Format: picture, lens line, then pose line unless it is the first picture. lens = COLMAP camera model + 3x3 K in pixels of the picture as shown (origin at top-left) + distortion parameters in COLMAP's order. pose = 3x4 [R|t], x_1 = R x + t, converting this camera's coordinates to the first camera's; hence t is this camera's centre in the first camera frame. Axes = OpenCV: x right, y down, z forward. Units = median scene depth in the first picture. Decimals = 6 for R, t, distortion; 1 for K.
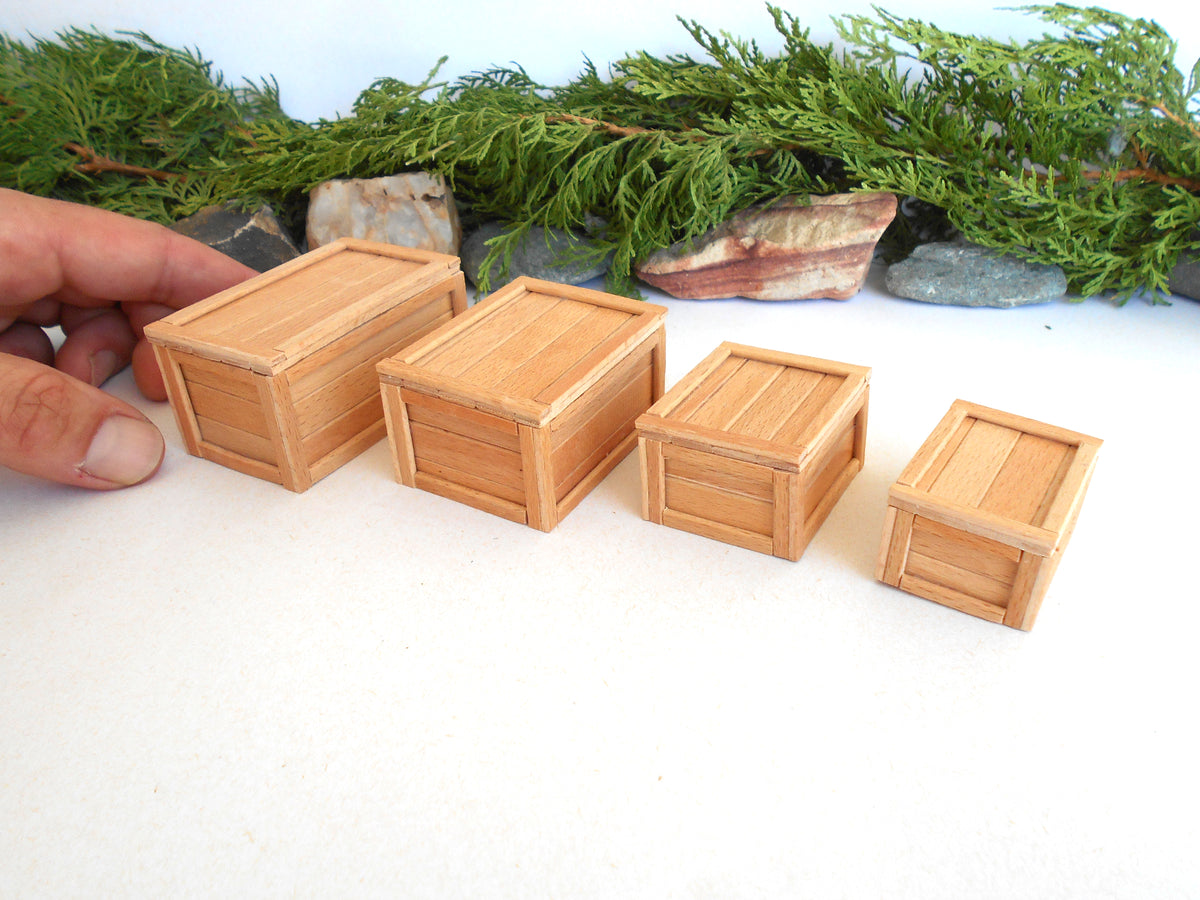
lens RADIAL K [[1067.3, 0, 609.8], [0, 1067.3, 458.4], [0, 0, 1]] dist [-0.009401, 0.010837]
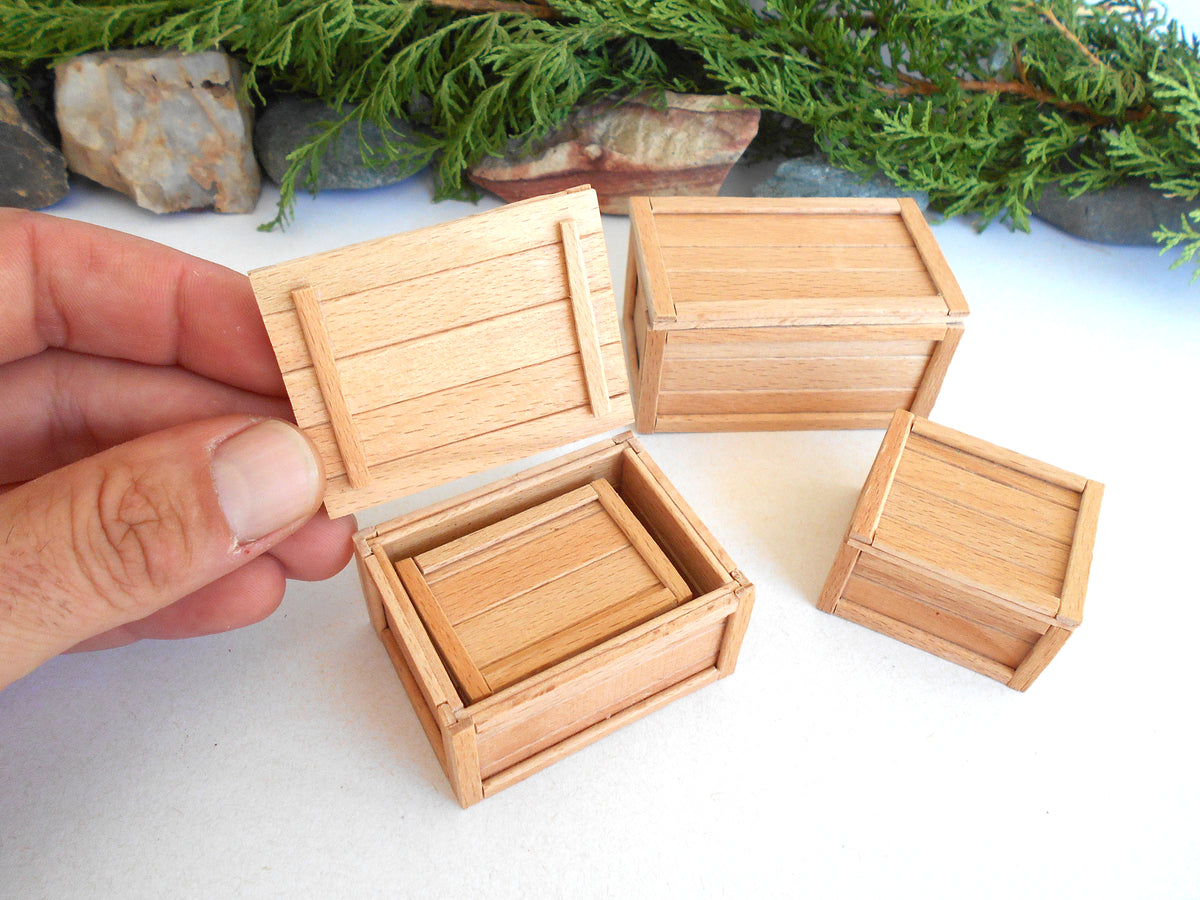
lens RADIAL K [[1067.3, 0, 618.6], [0, 1067.3, 444.0], [0, 0, 1]] dist [-0.009401, 0.010837]
pose [[0.987978, -0.020149, 0.153278, 0.009676], [-0.025124, 0.957363, 0.287793, -0.225353], [-0.152542, -0.288184, 0.945347, 0.092874]]
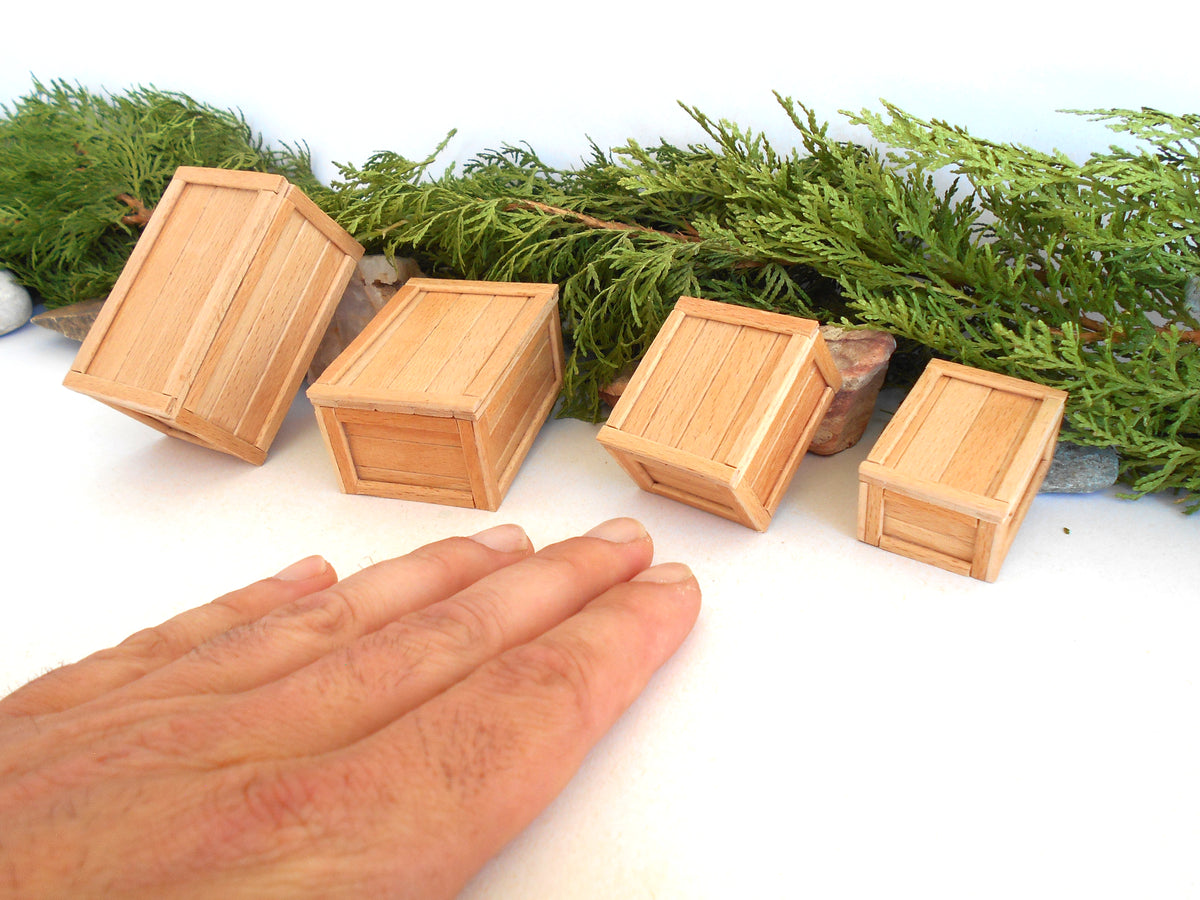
lens RADIAL K [[1067.3, 0, 590.3], [0, 1067.3, 463.8], [0, 0, 1]] dist [-0.009401, 0.010837]
pose [[0.948986, 0.138794, -0.283128, 0.286587], [-0.149307, 0.988665, -0.015788, -0.101975], [0.277728, 0.057256, 0.958952, 0.170913]]
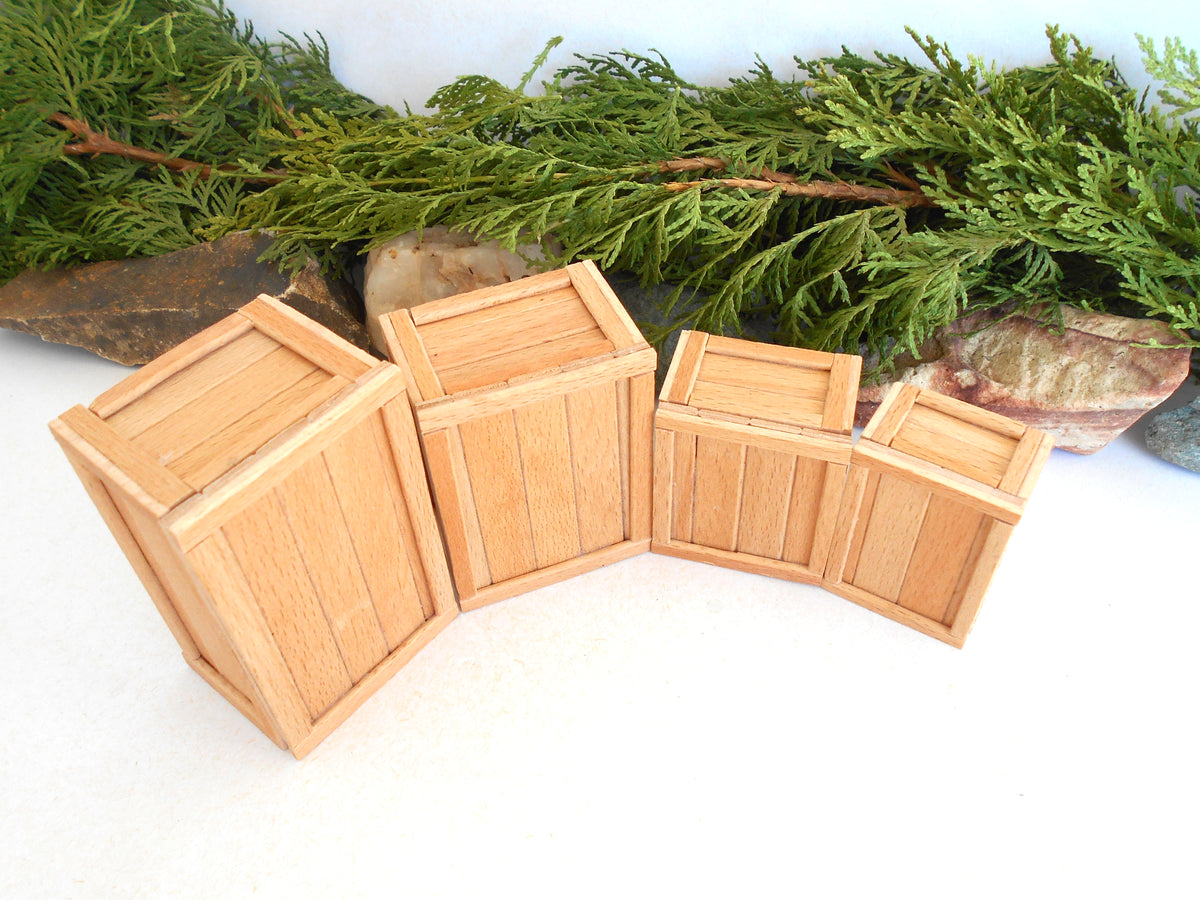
lens RADIAL K [[1067.3, 0, 601.1], [0, 1067.3, 454.1], [0, 0, 1]] dist [-0.009401, 0.010837]
pose [[0.995460, 0.078969, -0.053127, -0.073423], [-0.061866, 0.961058, 0.269333, -0.332149], [0.072327, -0.264824, 0.961581, 0.273716]]
